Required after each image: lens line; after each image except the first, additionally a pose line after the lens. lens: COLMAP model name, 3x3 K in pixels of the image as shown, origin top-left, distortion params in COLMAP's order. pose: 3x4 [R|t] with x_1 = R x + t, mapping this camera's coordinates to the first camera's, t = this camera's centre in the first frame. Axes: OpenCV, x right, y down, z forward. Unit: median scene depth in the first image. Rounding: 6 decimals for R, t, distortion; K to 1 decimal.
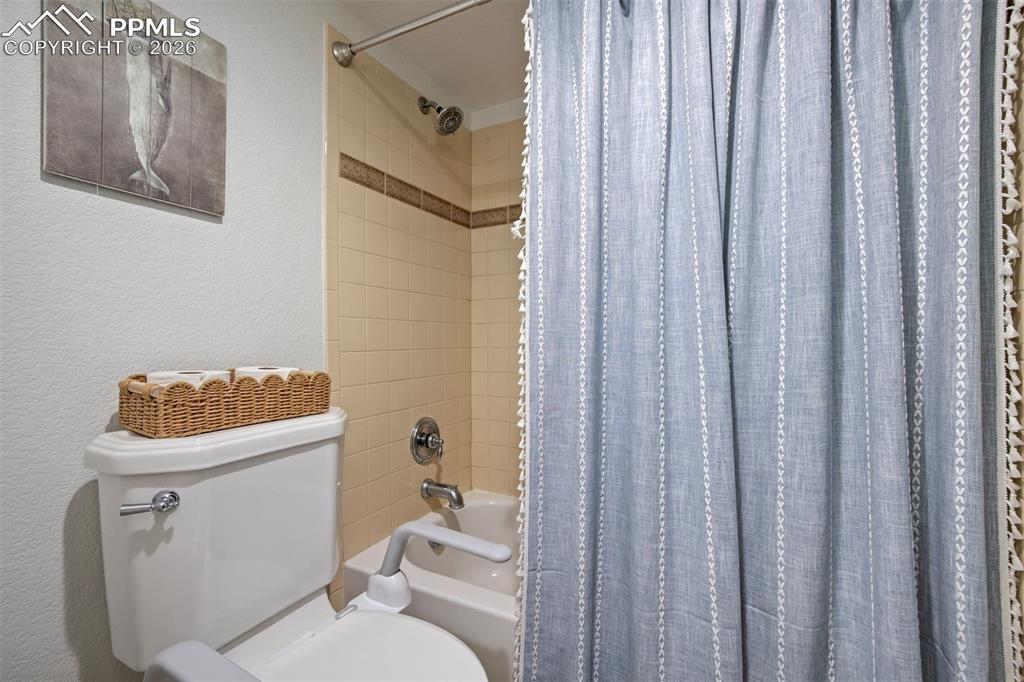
lens RADIAL K [[436.9, 0, 510.6], [0, 436.9, 340.6], [0, 0, 1]] dist [-0.038304, 0.014037]
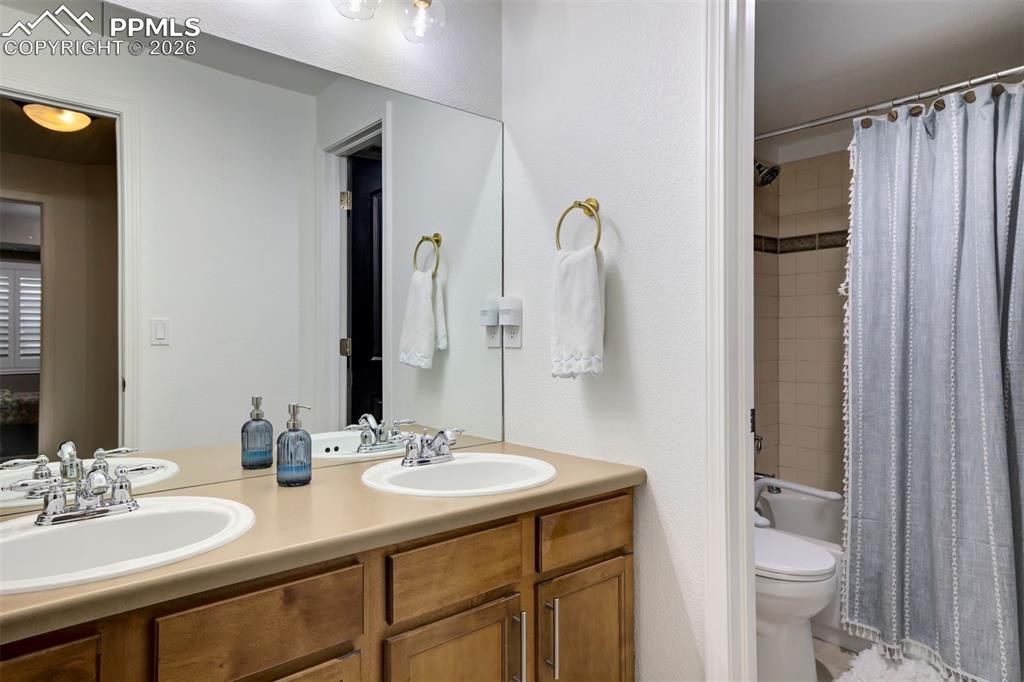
lens RADIAL K [[627.8, 0, 514.5], [0, 627.8, 338.7], [0, 0, 1]] dist [0.000987, 0.046525]
pose [[0.926486, 0.000049, -0.376330, -0.224140], [0.003176, 0.999963, 0.007949, -0.109349], [0.376316, -0.008560, 0.926452, -1.505265]]
